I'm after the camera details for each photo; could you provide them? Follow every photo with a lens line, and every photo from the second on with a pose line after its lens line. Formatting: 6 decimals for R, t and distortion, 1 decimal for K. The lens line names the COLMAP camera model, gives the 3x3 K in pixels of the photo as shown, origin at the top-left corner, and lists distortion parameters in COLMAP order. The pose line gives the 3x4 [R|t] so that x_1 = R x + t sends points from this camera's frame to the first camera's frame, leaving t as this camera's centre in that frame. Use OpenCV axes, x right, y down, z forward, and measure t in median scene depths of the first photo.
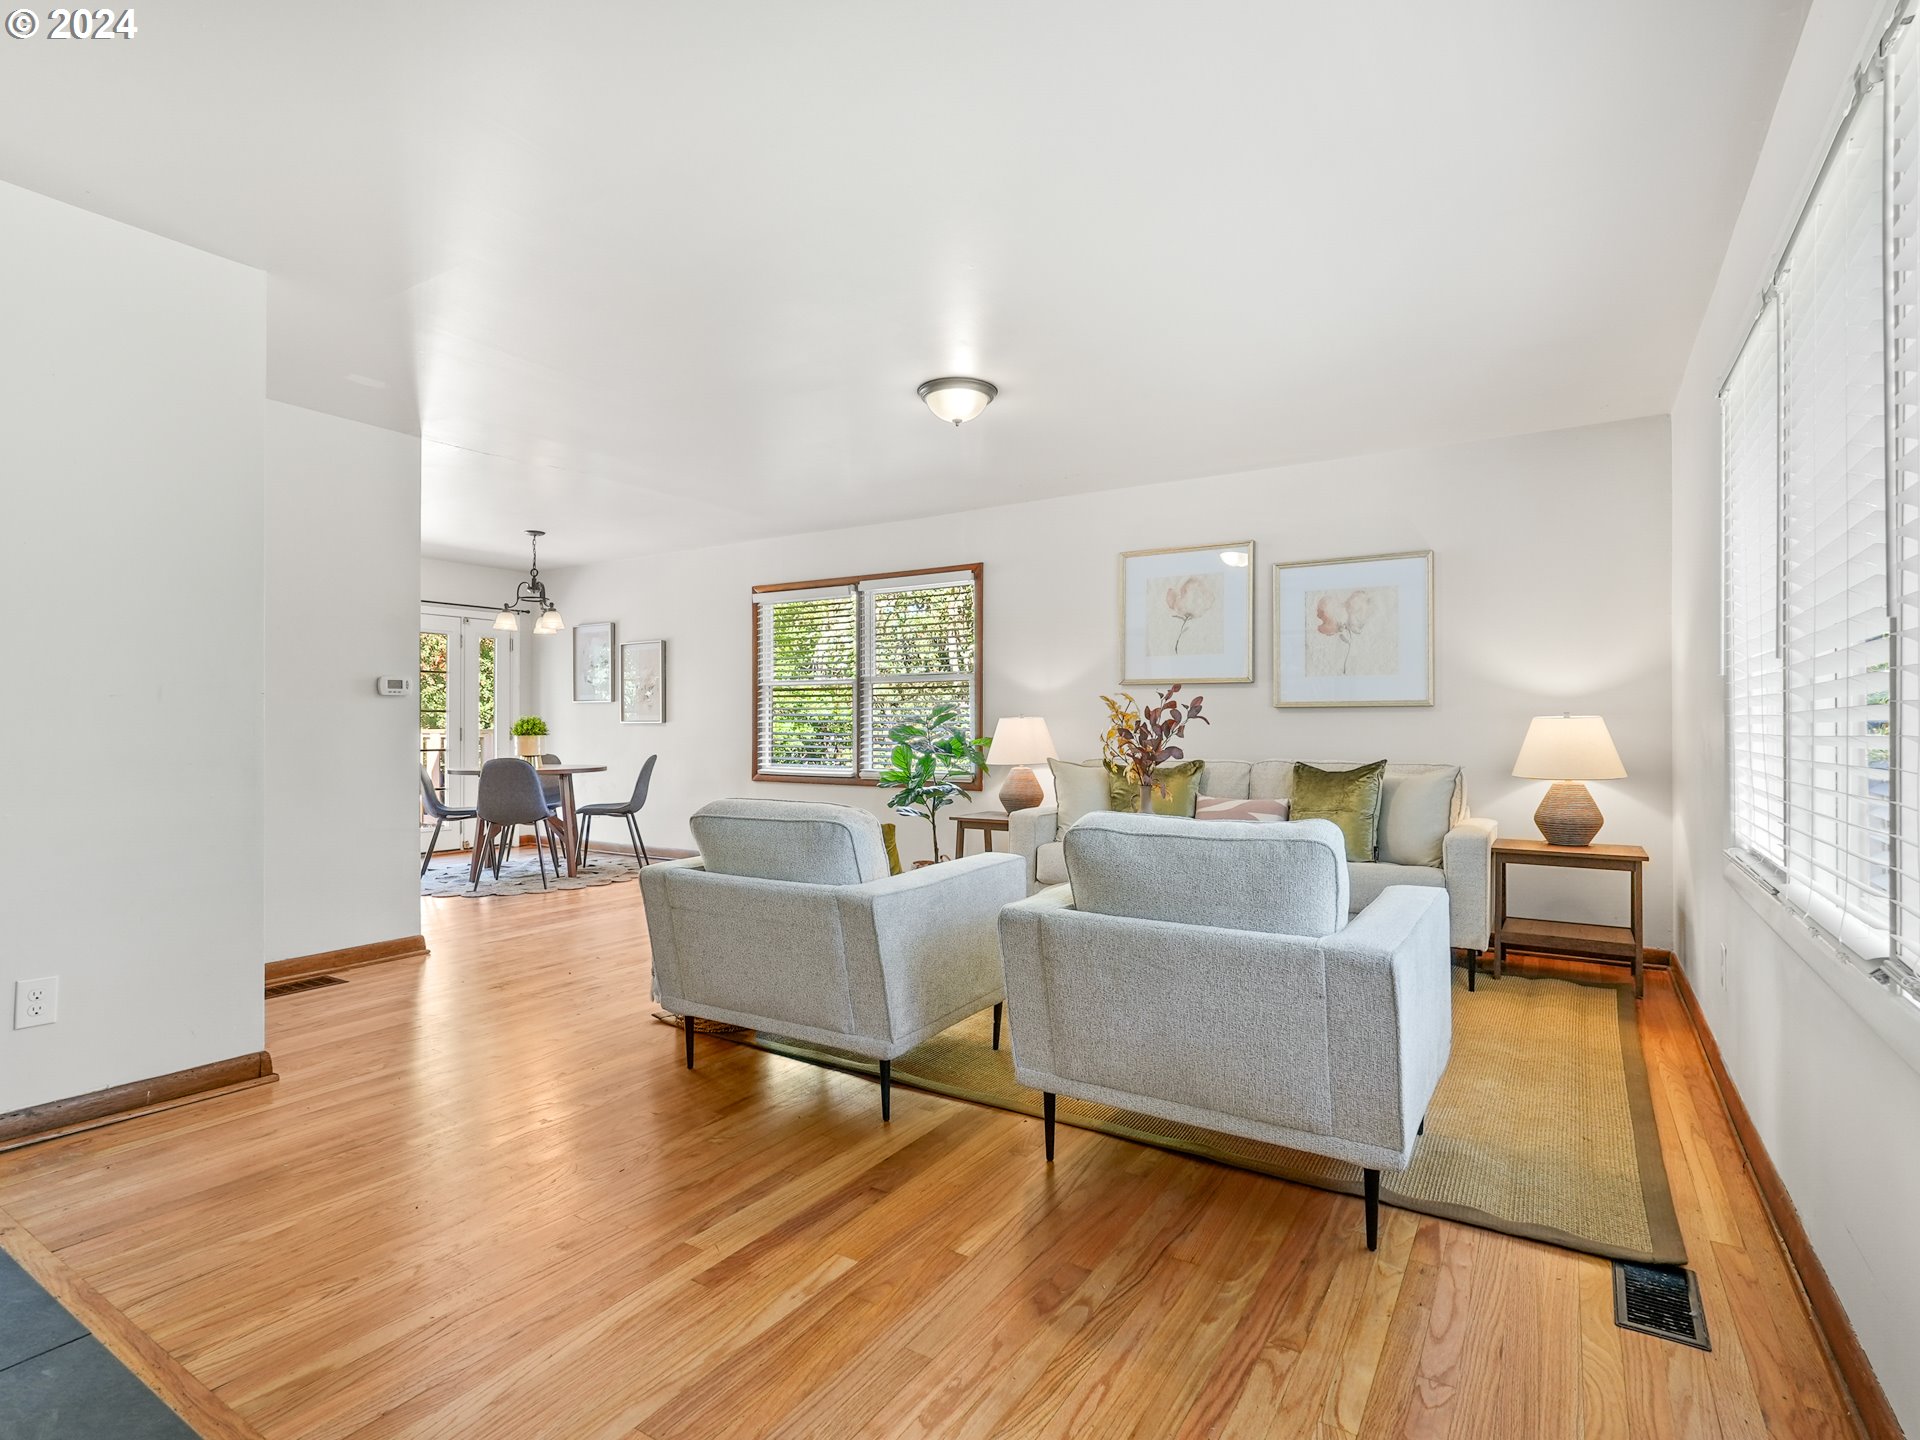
lens RADIAL K [[958.9, 0, 950.0], [0, 958.9, 723.2], [0, 0, 1]] dist [-0.013952, 0.008130]
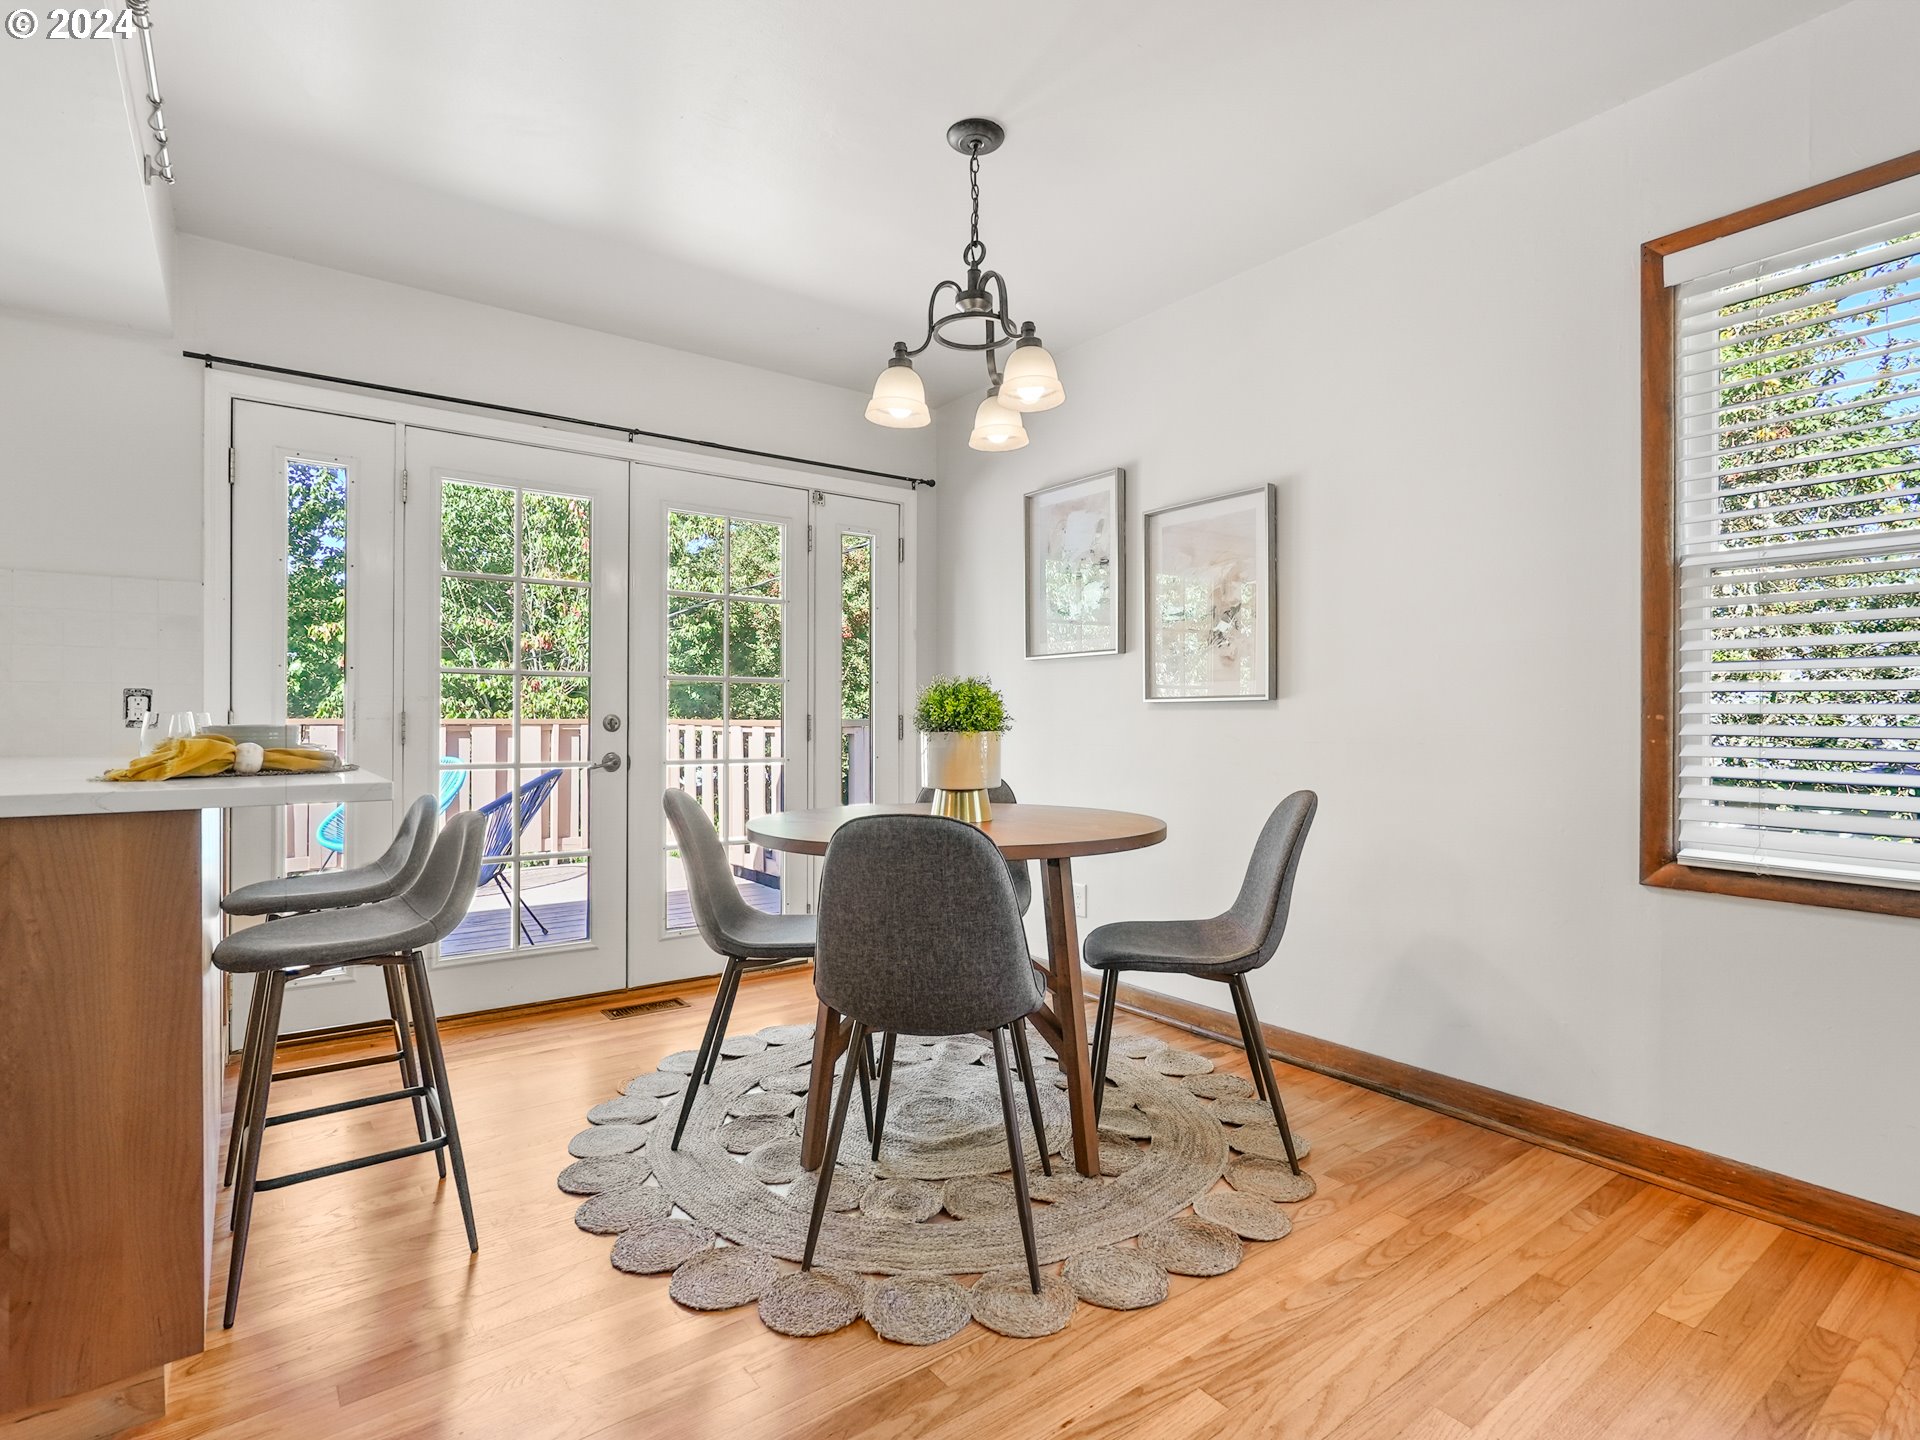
lens RADIAL K [[958.9, 0, 950.0], [0, 958.9, 723.2], [0, 0, 1]] dist [-0.013952, 0.008130]
pose [[0.934139, 0.000175, -0.356910, -0.309409], [0.001421, 0.999990, 0.004210, 0.008136], [0.356907, -0.004440, 0.934129, 0.653271]]
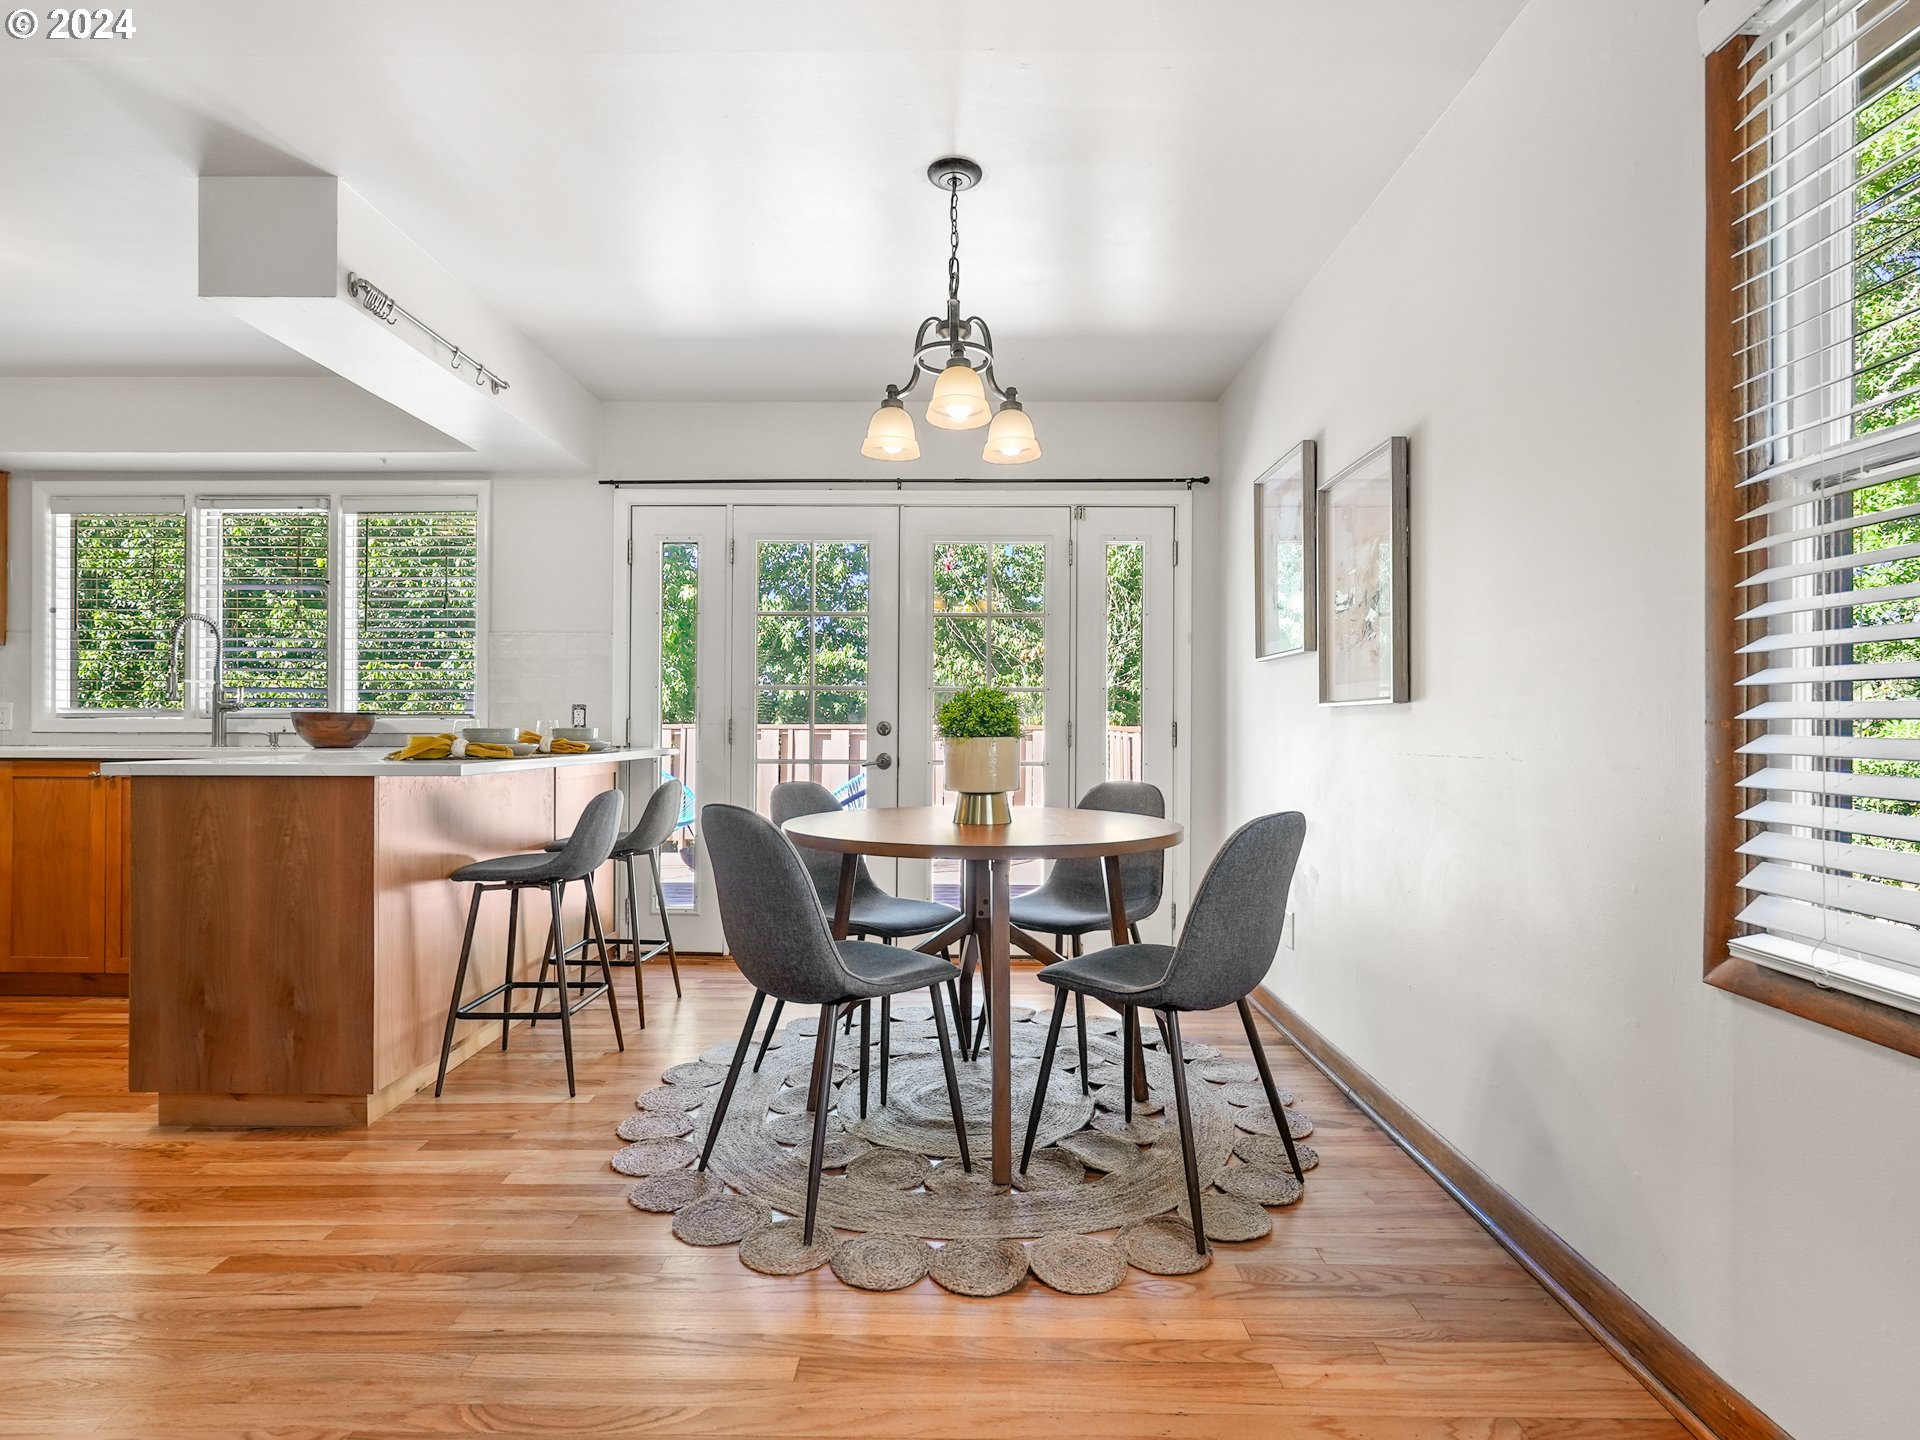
lens RADIAL K [[951.7, 0, 955.6], [0, 951.7, 726.6], [0, 0, 1]] dist [-0.017549, 0.009924]
pose [[0.529442, 0.001132, -0.848345, -0.126718], [-0.001500, 0.999999, 0.000398, 0.008521], [0.848345, 0.001061, 0.529443, 0.782810]]
